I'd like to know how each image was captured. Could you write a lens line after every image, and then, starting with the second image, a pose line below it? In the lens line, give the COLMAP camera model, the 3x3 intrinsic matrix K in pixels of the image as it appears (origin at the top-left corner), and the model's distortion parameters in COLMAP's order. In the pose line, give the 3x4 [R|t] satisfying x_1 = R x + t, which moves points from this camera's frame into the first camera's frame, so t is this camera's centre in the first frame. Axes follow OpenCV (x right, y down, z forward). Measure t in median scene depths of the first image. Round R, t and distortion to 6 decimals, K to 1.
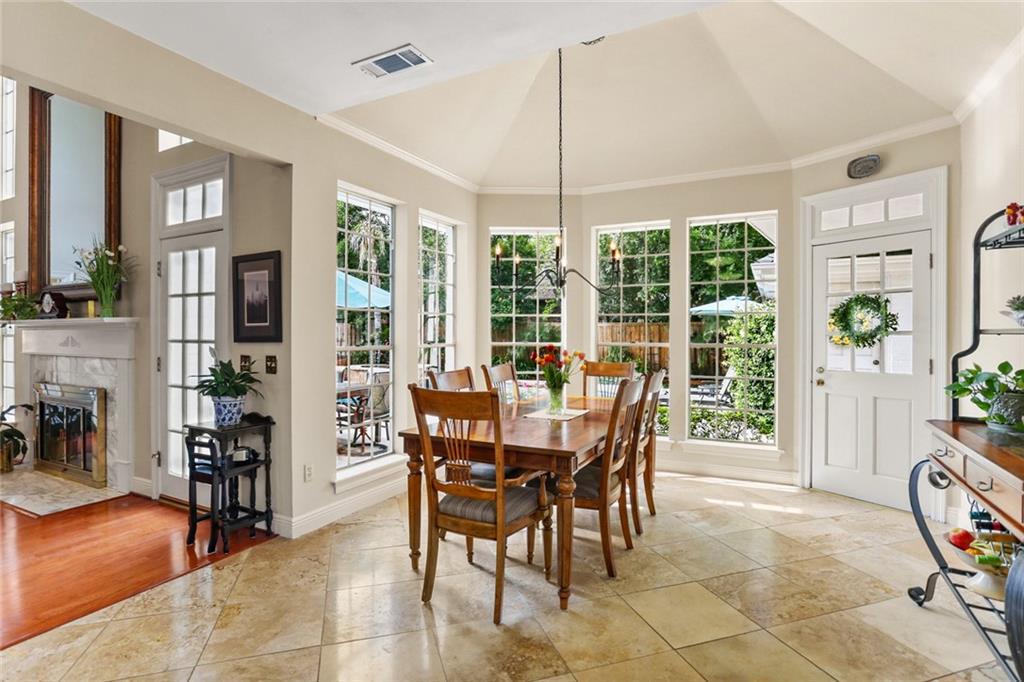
lens RADIAL K [[500.2, 0, 512.3], [0, 500.2, 336.0], [0, 0, 1]] dist [-0.029632, 0.004035]
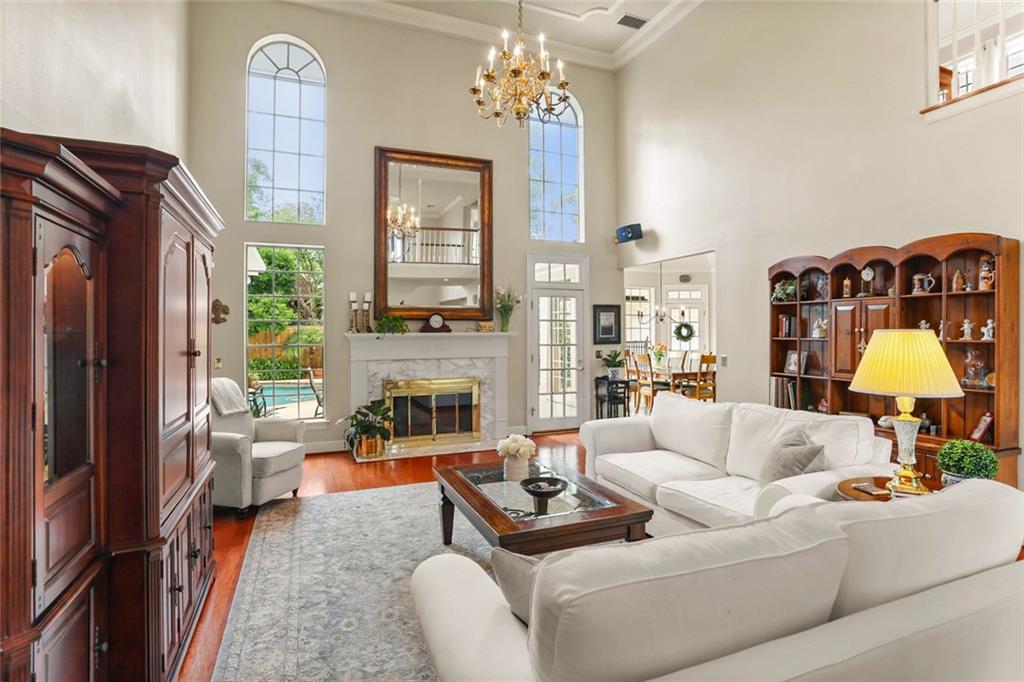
lens RADIAL K [[500.2, 0, 511.0], [0, 500.2, 333.9], [0, 0, 1]] dist [-0.029632, 0.004035]
pose [[0.647708, -0.007475, 0.761852, -2.203045], [0.003822, 0.999971, 0.006562, -0.045027], [-0.761879, -0.001338, 0.647718, -0.115406]]
